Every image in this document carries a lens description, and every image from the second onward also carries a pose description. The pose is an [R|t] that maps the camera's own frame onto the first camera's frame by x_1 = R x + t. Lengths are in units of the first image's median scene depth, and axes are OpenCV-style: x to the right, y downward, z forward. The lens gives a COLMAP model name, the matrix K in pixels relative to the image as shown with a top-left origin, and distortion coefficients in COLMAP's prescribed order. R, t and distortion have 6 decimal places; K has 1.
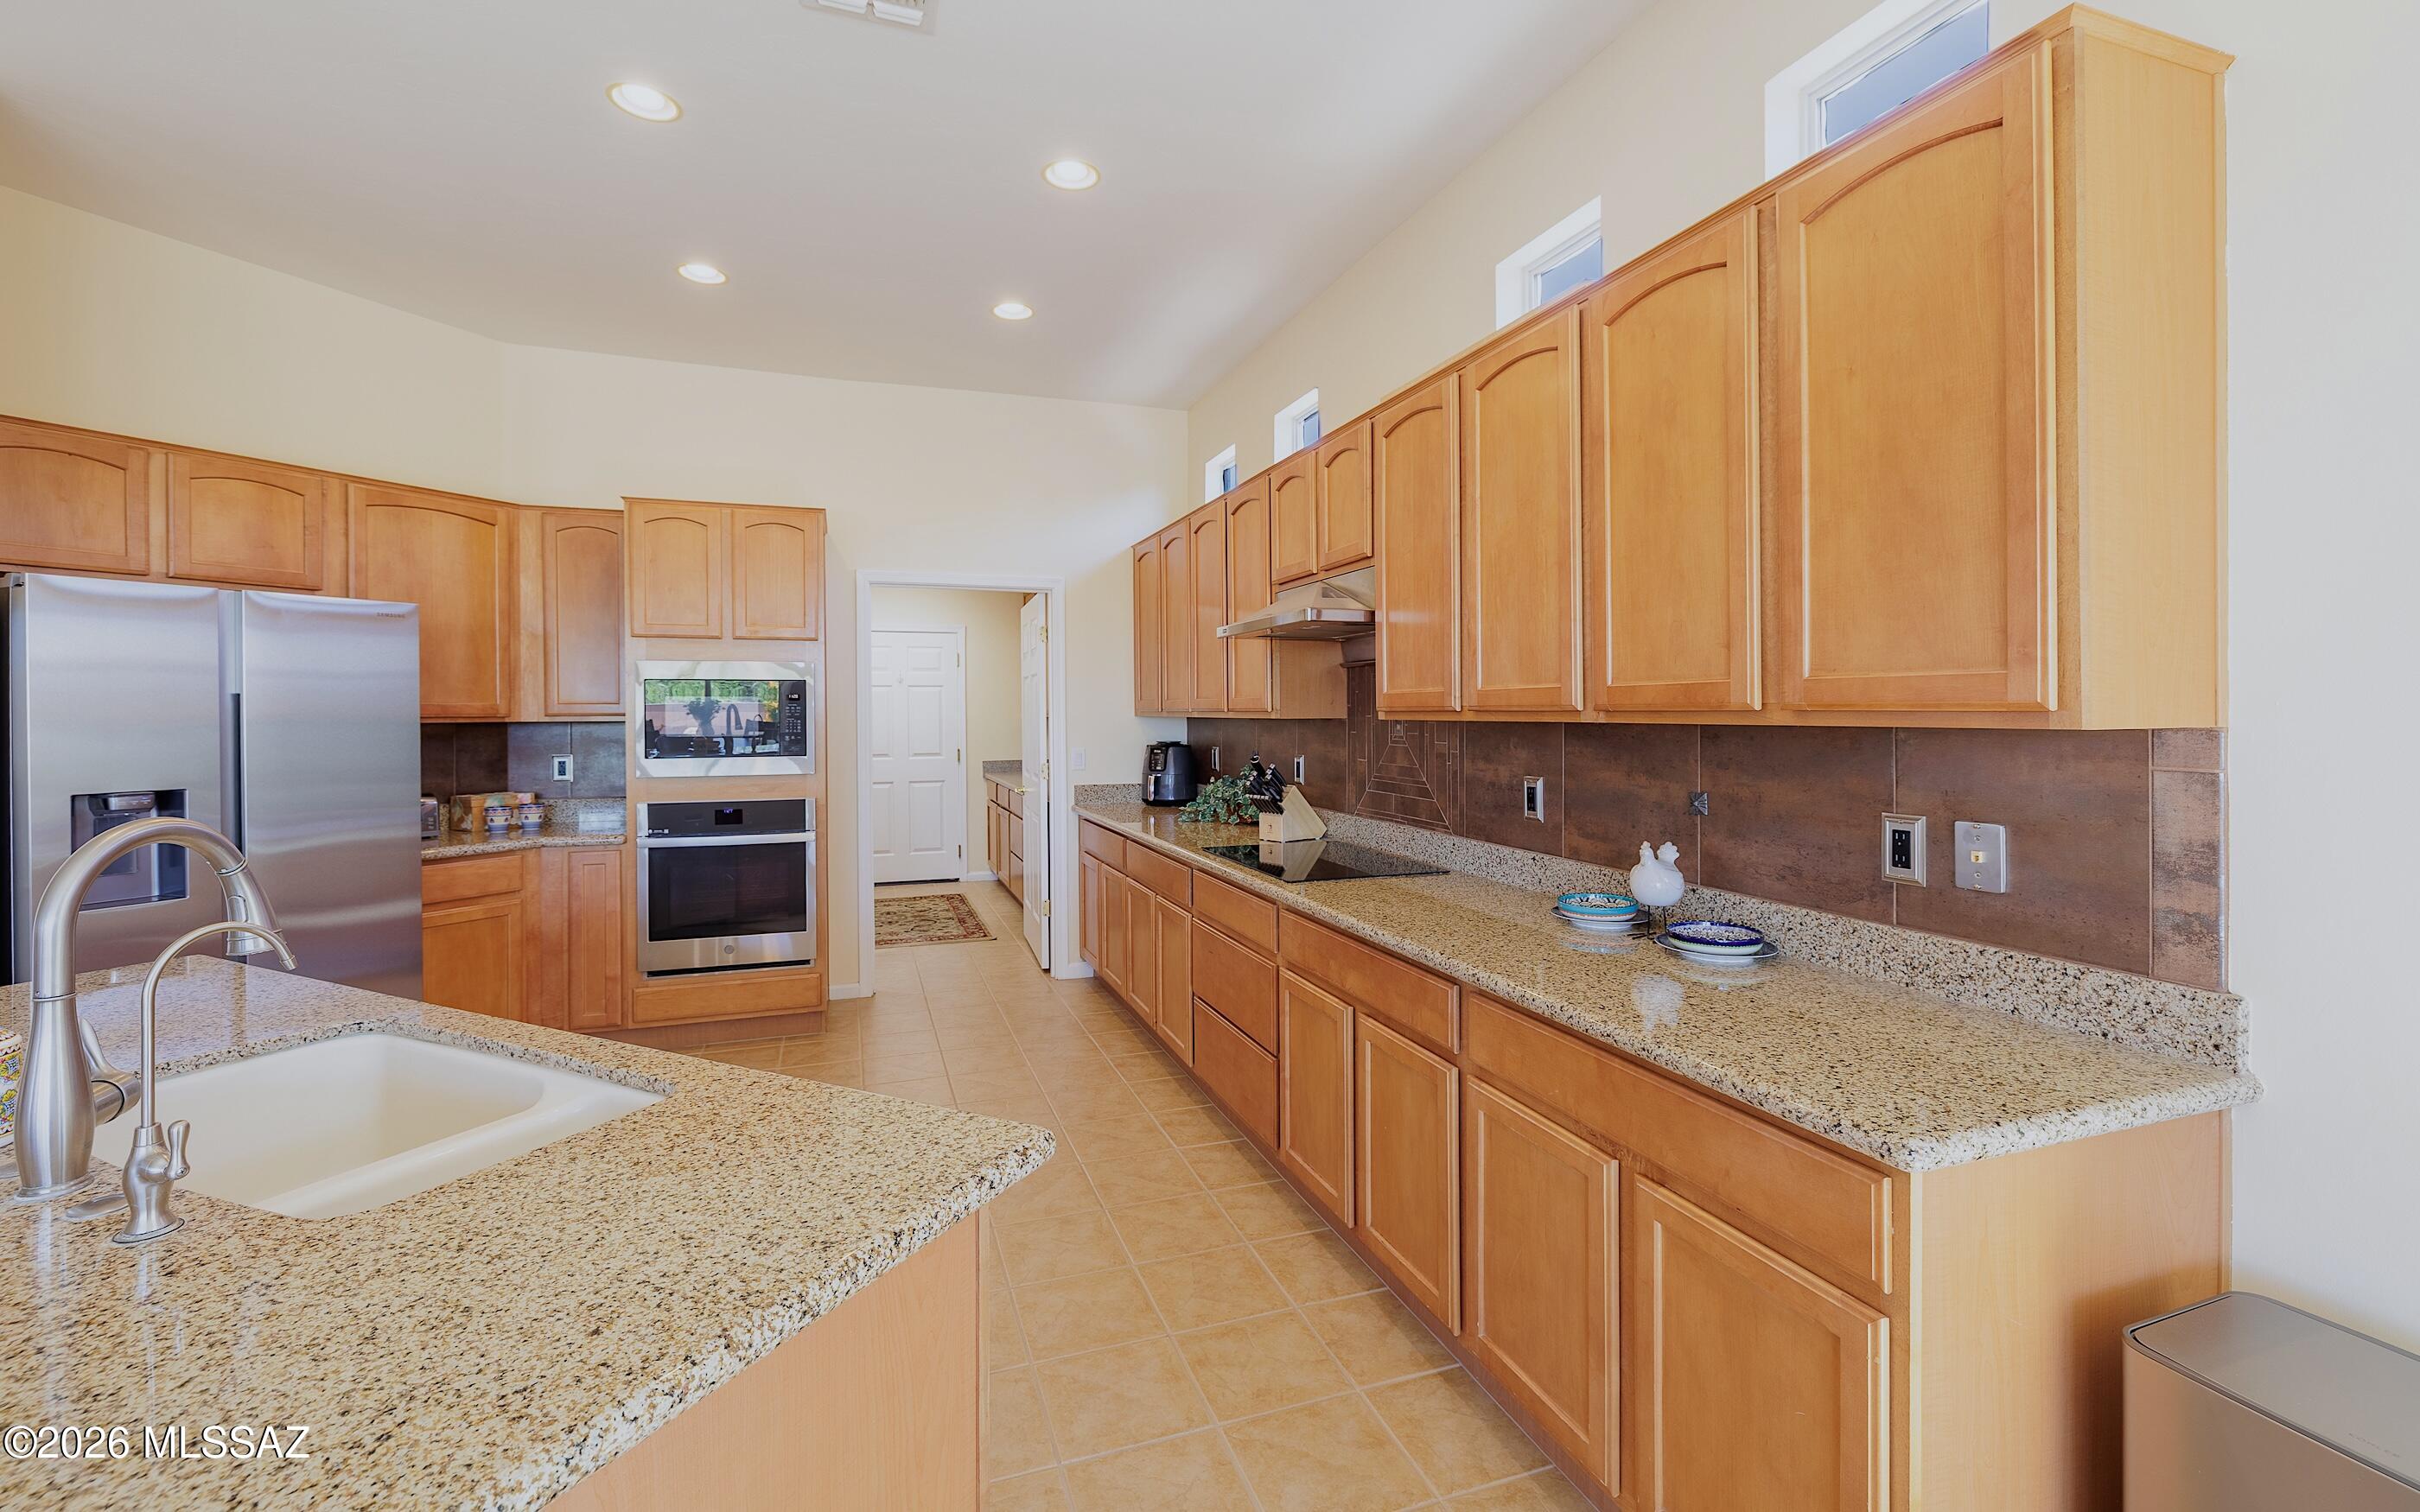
lens RADIAL K [[1028.1, 0, 1212.1], [0, 1028.1, 707.9], [0, 0, 1]] dist [0.000846, 0.000099]
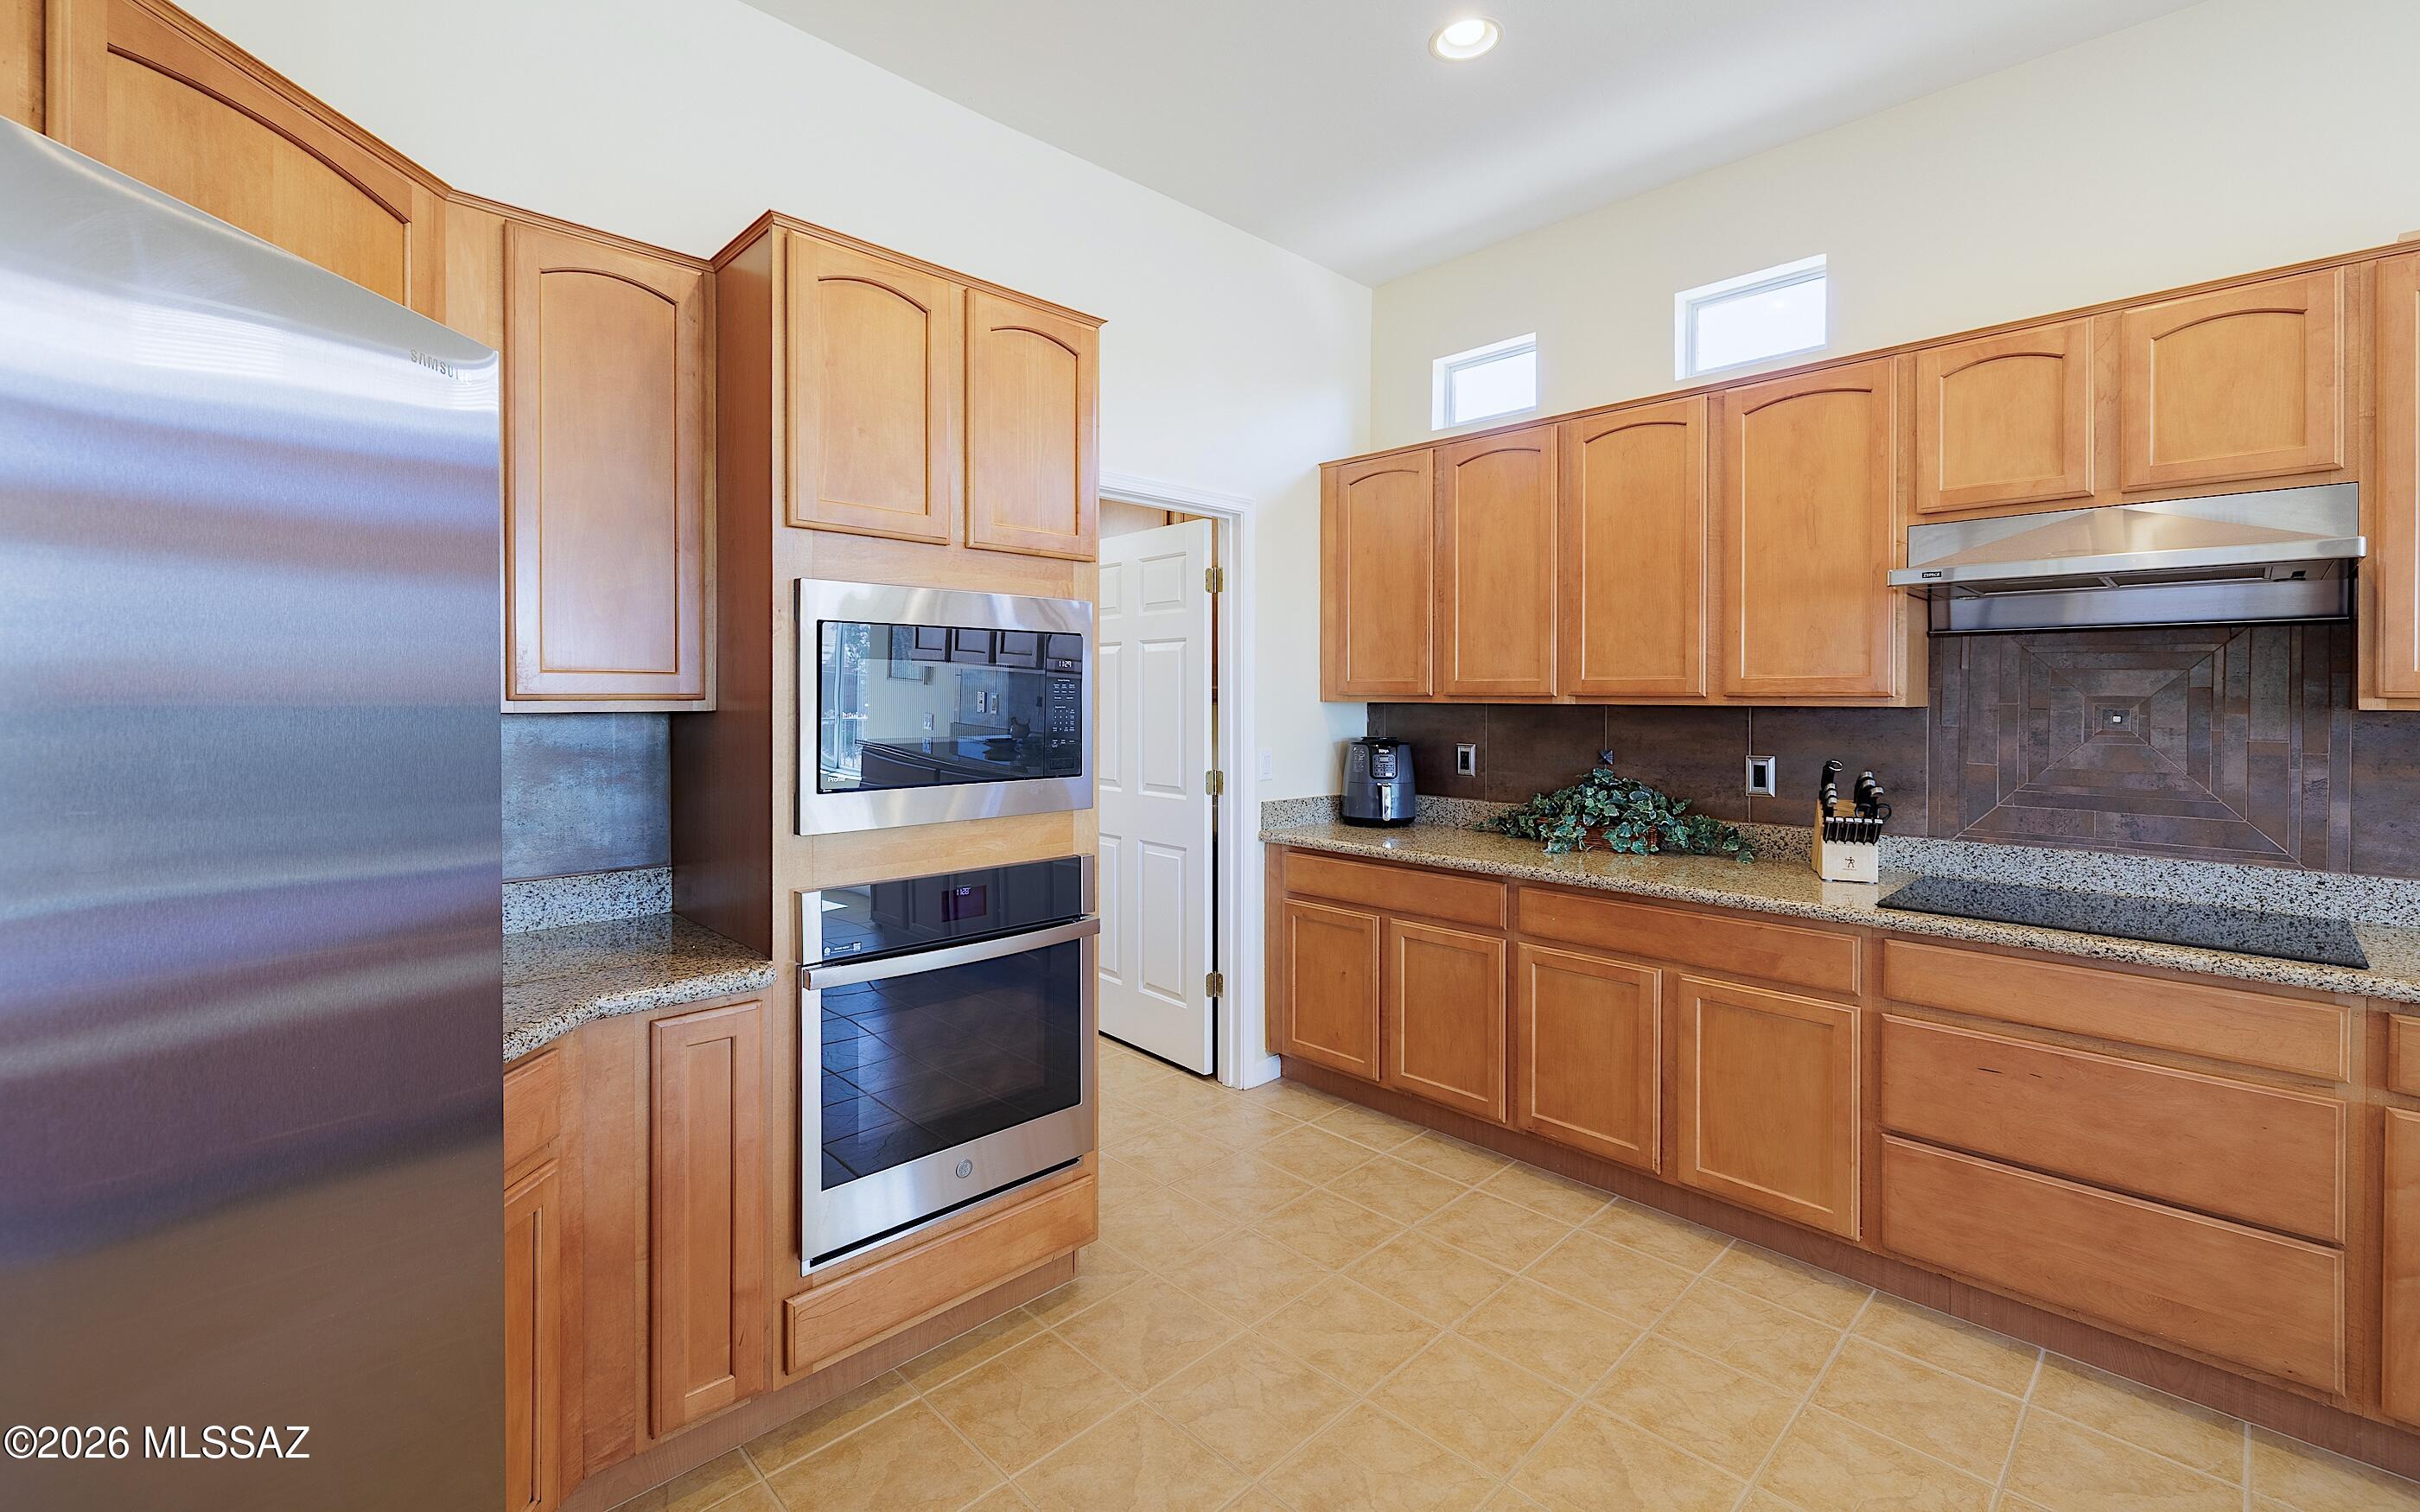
lens RADIAL K [[1022.2, 0, 1209.9], [0, 1022.2, 695.9], [0, 0, 1]] dist [-0.002312, -0.000303]
pose [[0.907067, 0.004328, 0.420964, -1.070657], [-0.005782, 0.999981, 0.002177, 0.006782], [-0.420947, -0.004409, 0.907075, 0.941228]]
